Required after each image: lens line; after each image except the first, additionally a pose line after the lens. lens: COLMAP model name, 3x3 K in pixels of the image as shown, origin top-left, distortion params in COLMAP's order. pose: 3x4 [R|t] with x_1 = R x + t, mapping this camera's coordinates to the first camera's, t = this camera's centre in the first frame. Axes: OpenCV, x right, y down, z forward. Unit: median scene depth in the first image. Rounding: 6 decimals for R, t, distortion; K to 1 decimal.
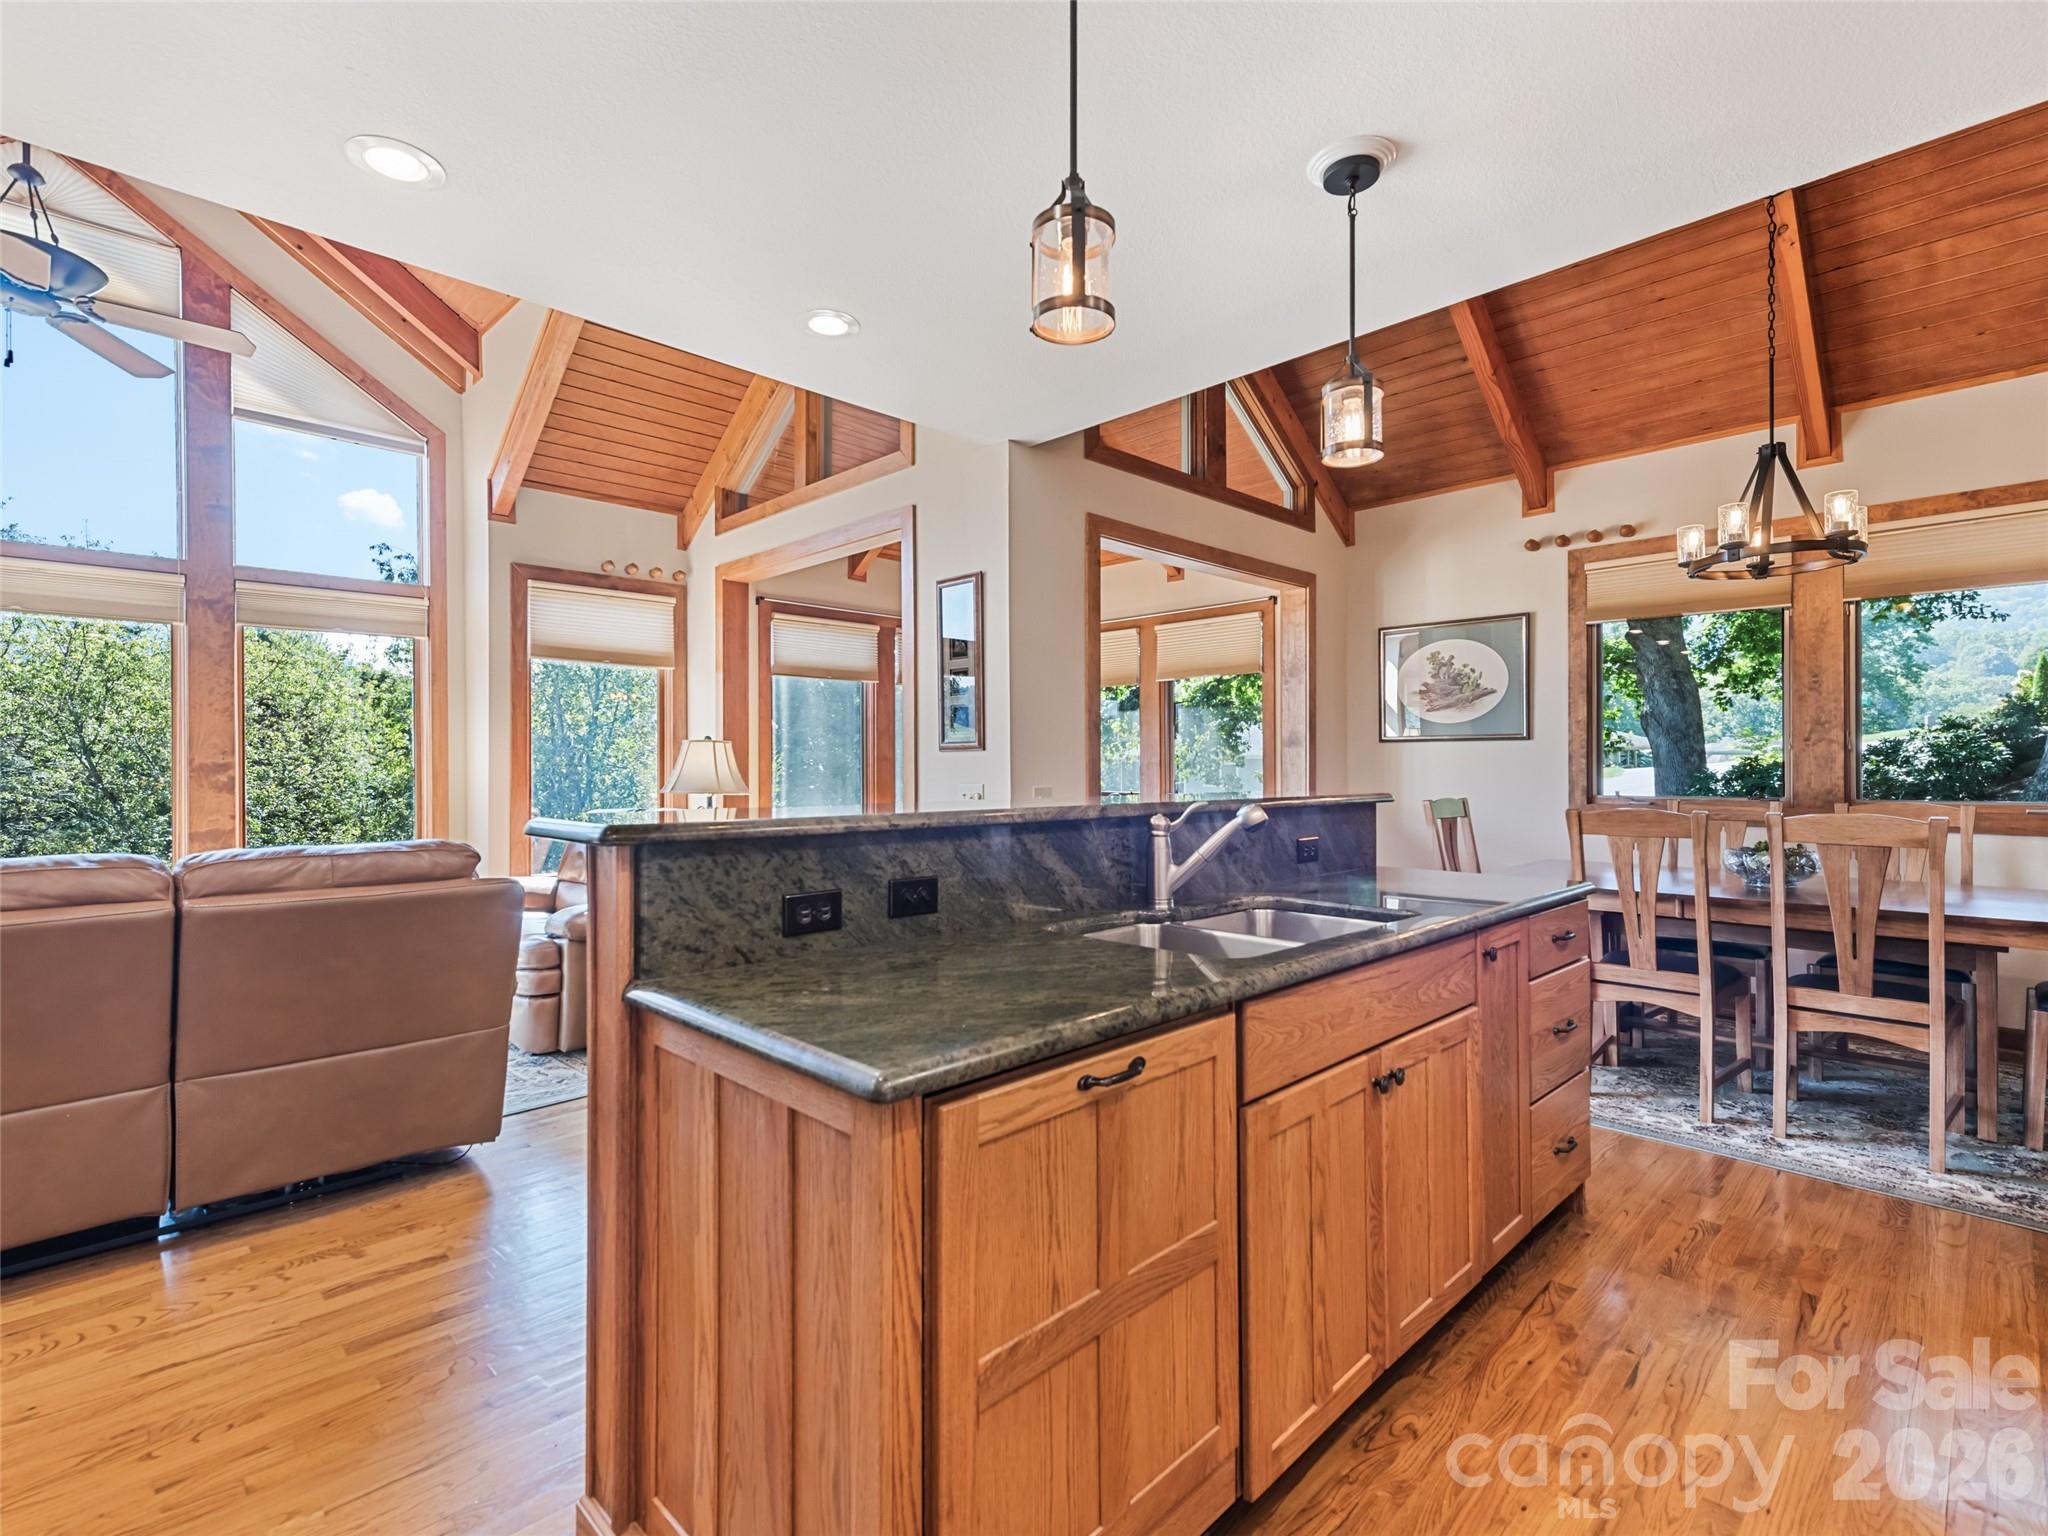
lens RADIAL K [[971.9, 0, 1015.4], [0, 971.9, 766.6], [0, 0, 1]] dist [0.015520, -0.003944]
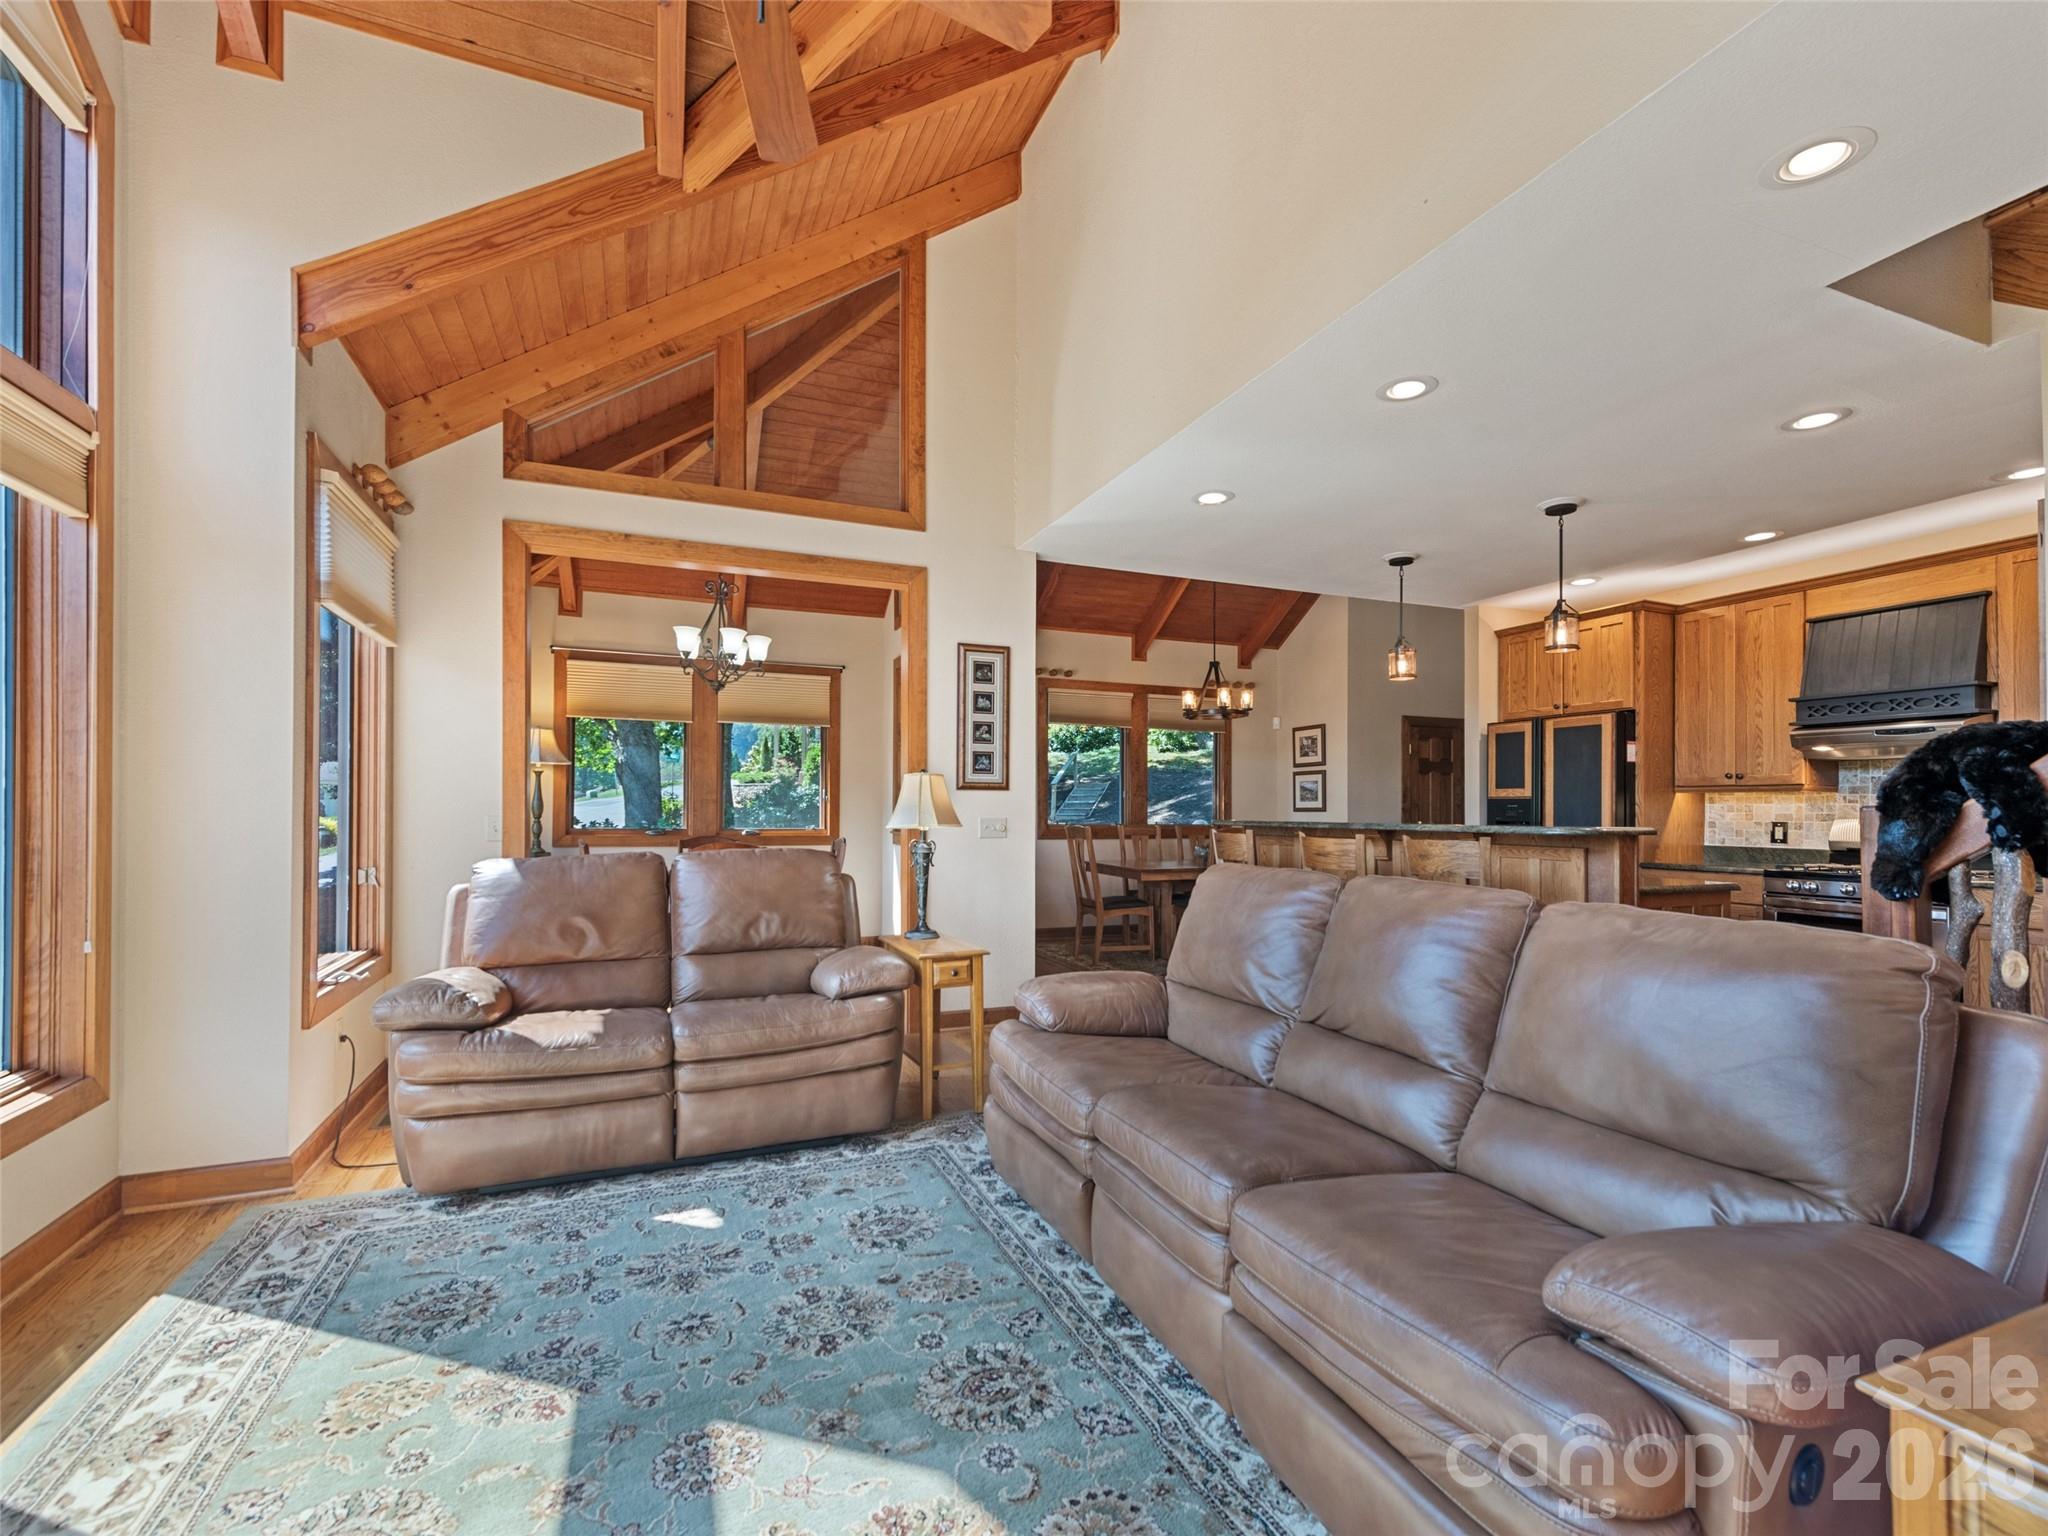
lens RADIAL K [[921.9, 0, 1006.3], [0, 921.9, 796.6], [0, 0, 1]] dist [0.004513, -0.001018]
pose [[0.378642, 0.018874, 0.925351, -0.933598], [-0.009817, 0.999818, -0.016376, 0.008807], [-0.925491, -0.002884, 0.378758, 0.464950]]
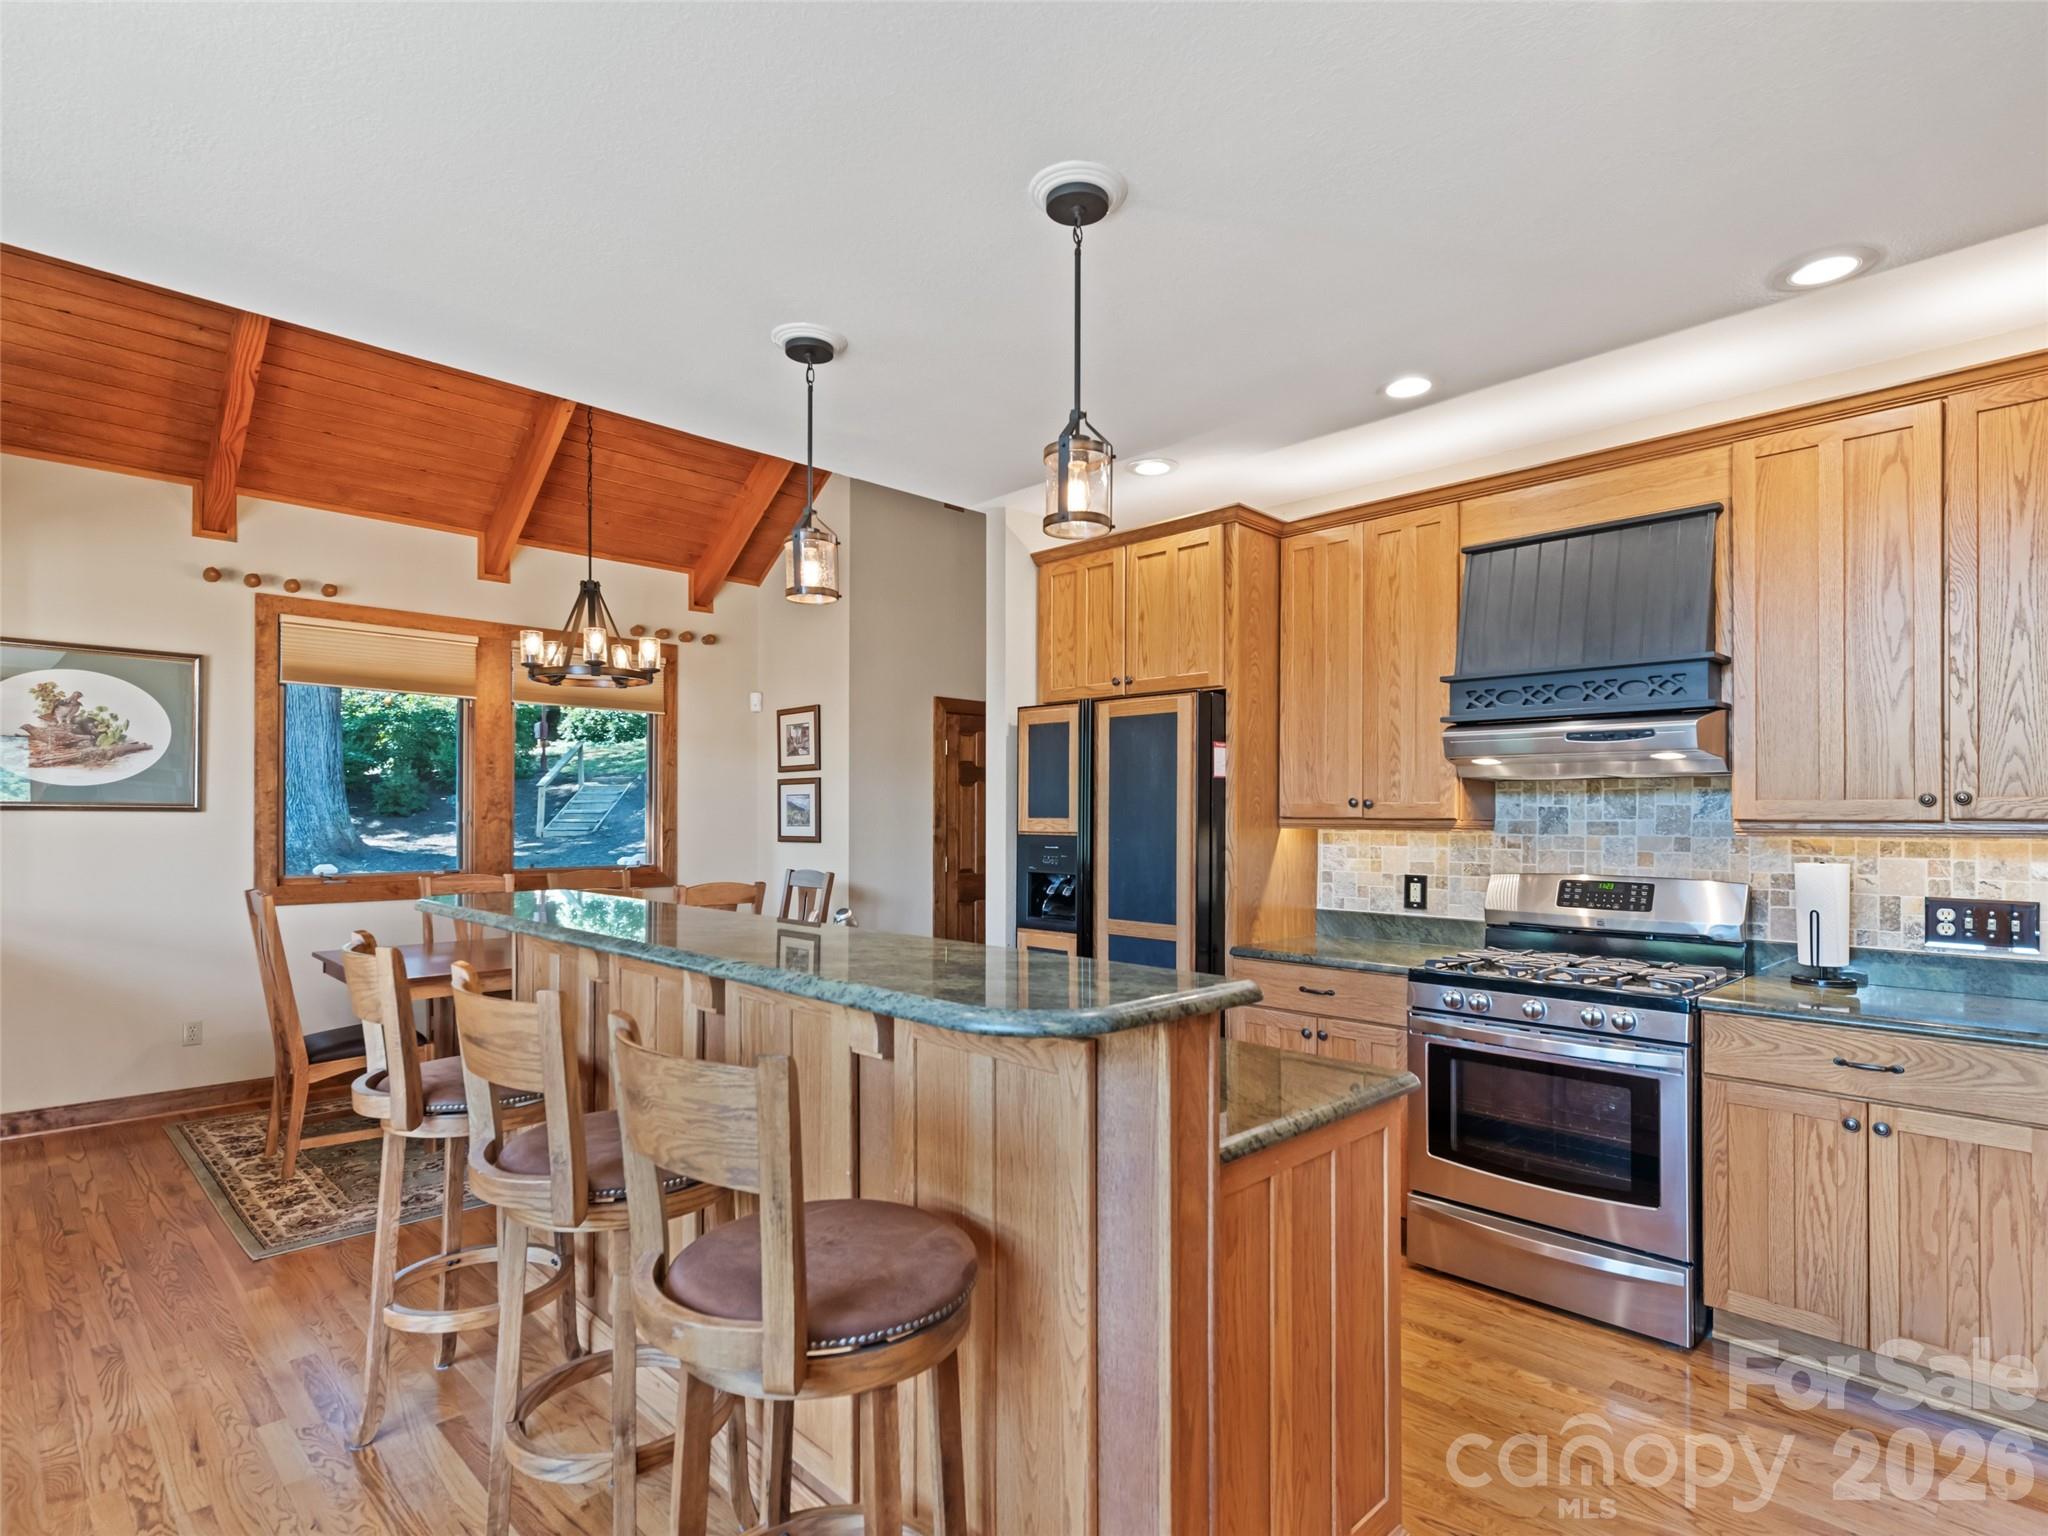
lens RADIAL K [[1060.1, 0, 1034.4], [0, 1060.1, 805.6], [0, 0, 1]] dist [0.009873, -0.004712]
pose [[-0.023448, 0.011161, 0.999663, -0.395366], [-0.005388, 0.999922, -0.011290, -0.027617], [-0.999711, -0.005651, -0.023386, 0.344491]]
